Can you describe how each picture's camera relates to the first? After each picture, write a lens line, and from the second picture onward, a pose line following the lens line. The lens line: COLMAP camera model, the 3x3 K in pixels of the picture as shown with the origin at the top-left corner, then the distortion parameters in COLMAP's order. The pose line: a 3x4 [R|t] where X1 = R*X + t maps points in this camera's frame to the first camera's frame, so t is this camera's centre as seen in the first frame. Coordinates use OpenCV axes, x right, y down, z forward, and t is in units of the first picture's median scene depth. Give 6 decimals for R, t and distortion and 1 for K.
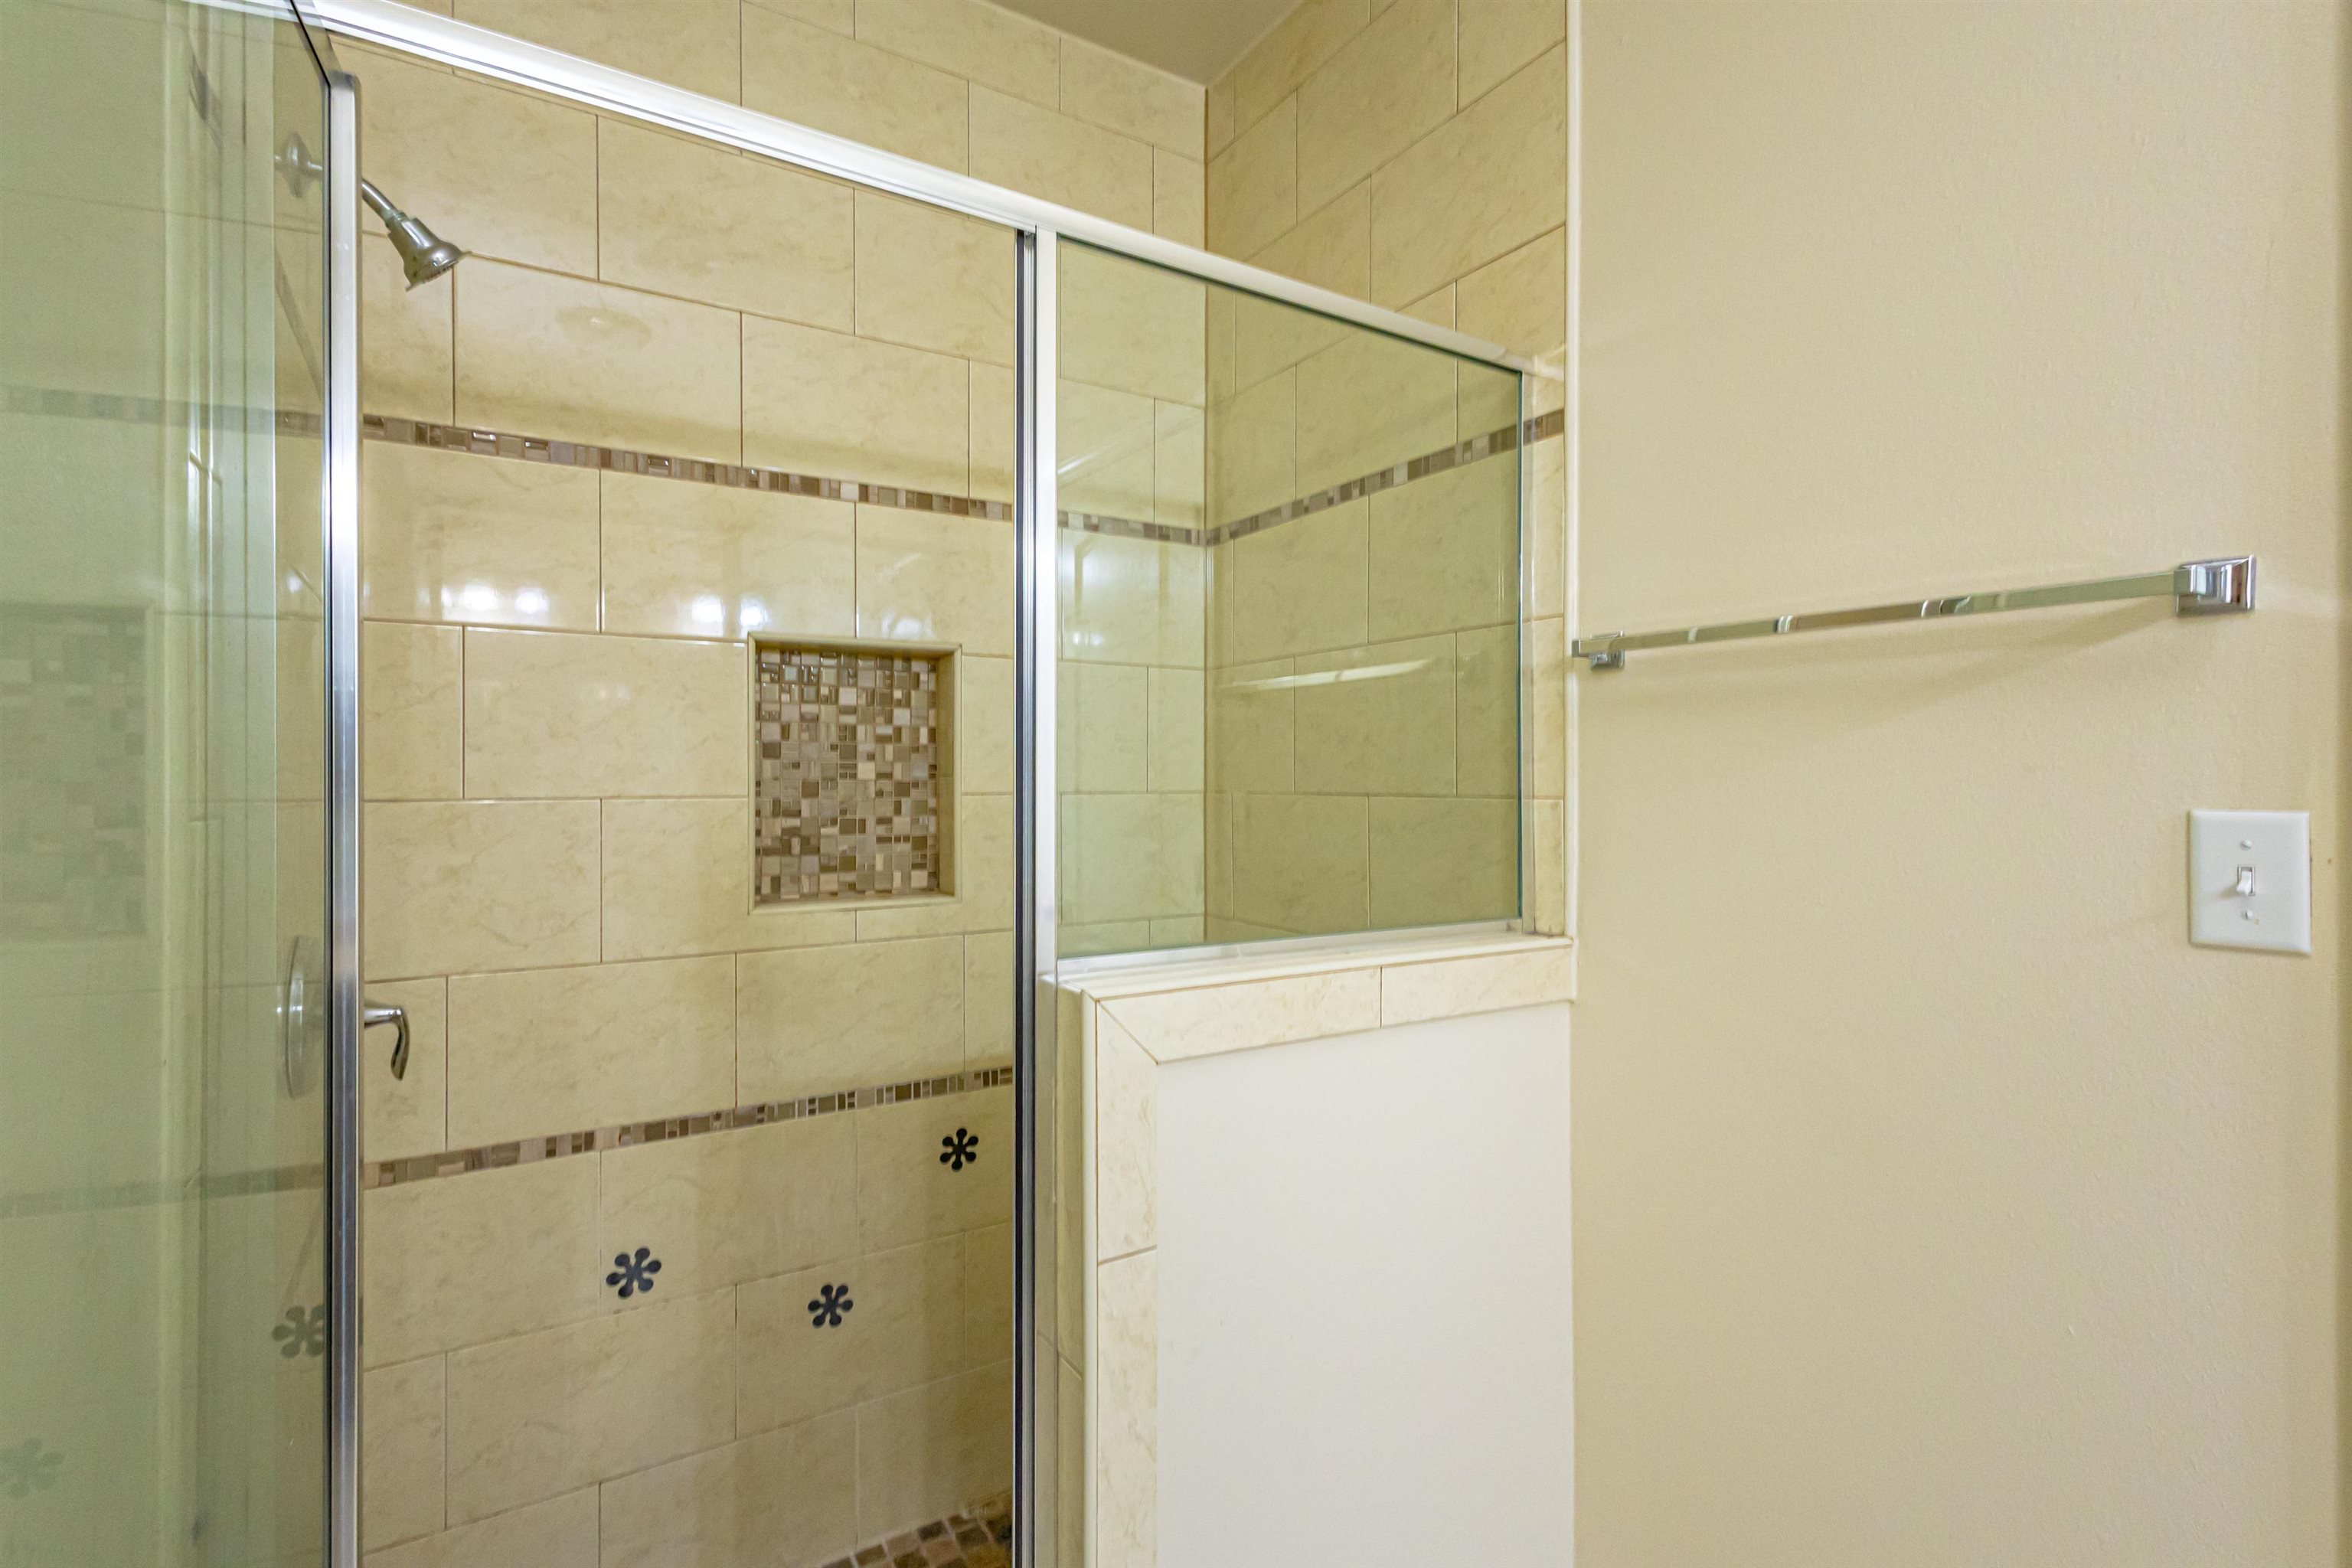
lens RADIAL K [[1074.8, 0, 1166.9], [0, 1074.8, 771.6], [0, 0, 1]] dist [0.008327, -0.002057]
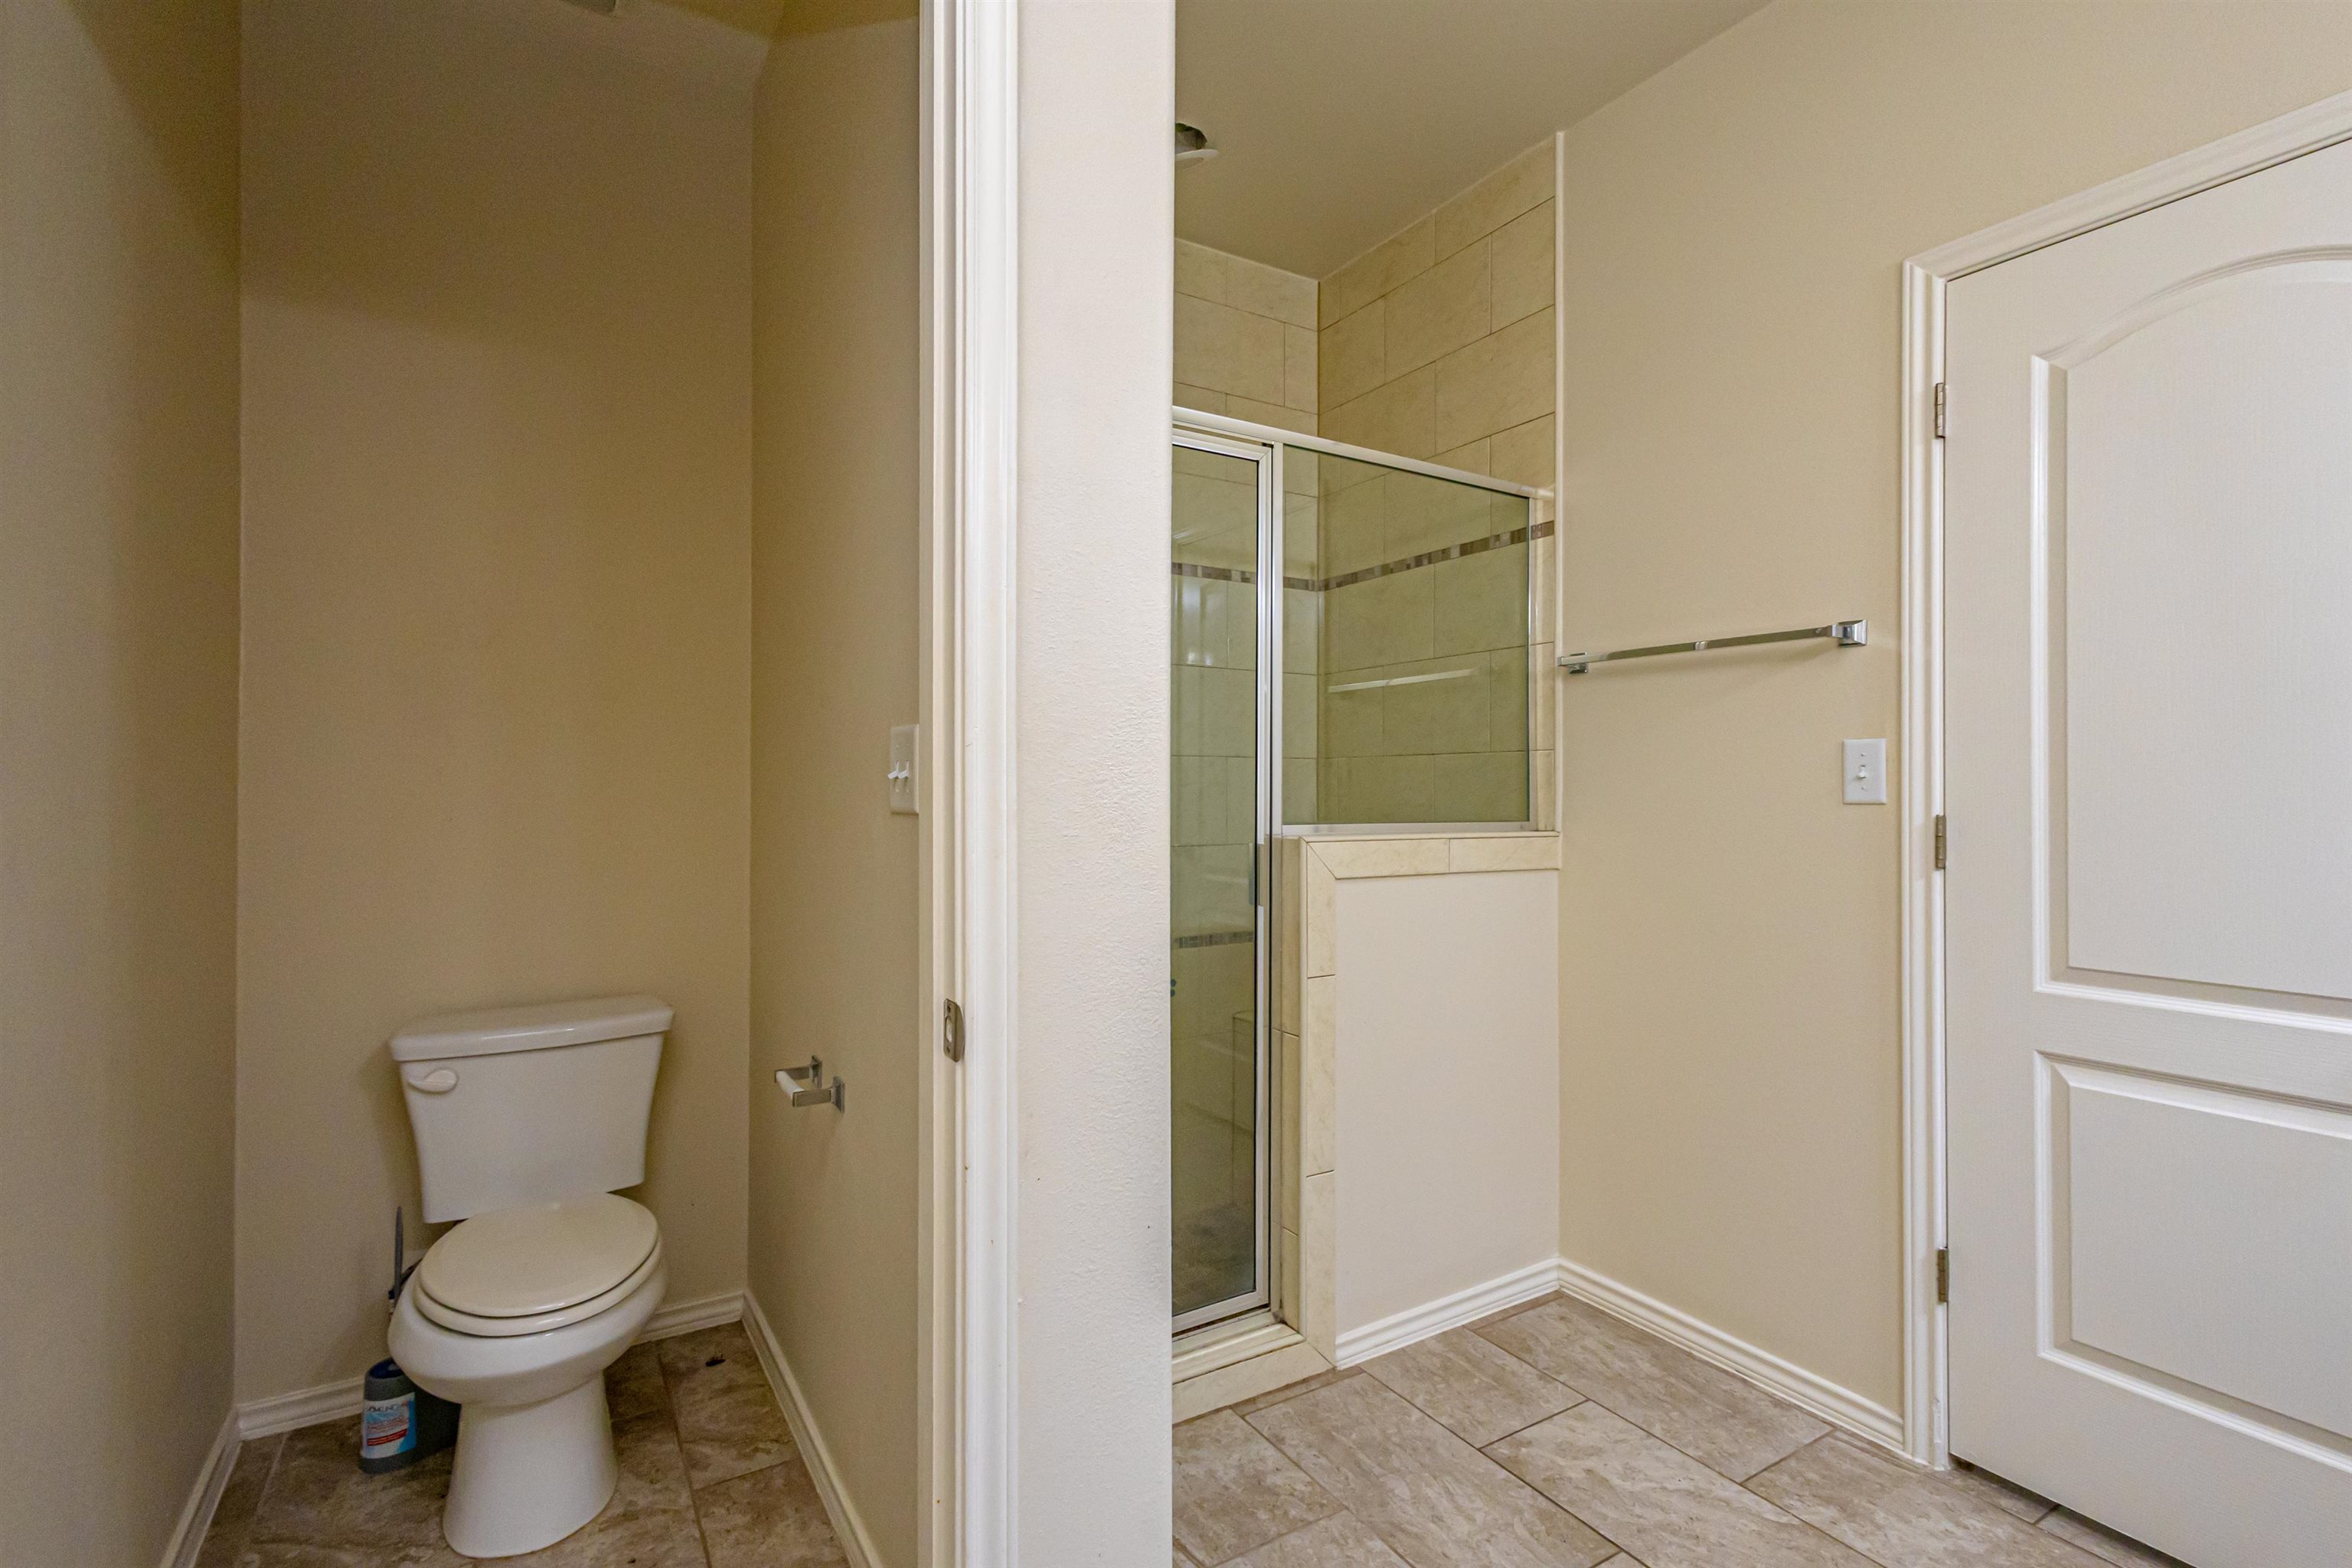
lens RADIAL K [[1074.8, 0, 1186.3], [0, 1074.8, 780.4], [0, 0, 1]] dist [0.008327, -0.002057]
pose [[0.999948, -0.001396, -0.010101, -0.173977], [0.001401, 0.999999, 0.000497, 0.063436], [0.010101, -0.000511, 0.999949, -0.629511]]
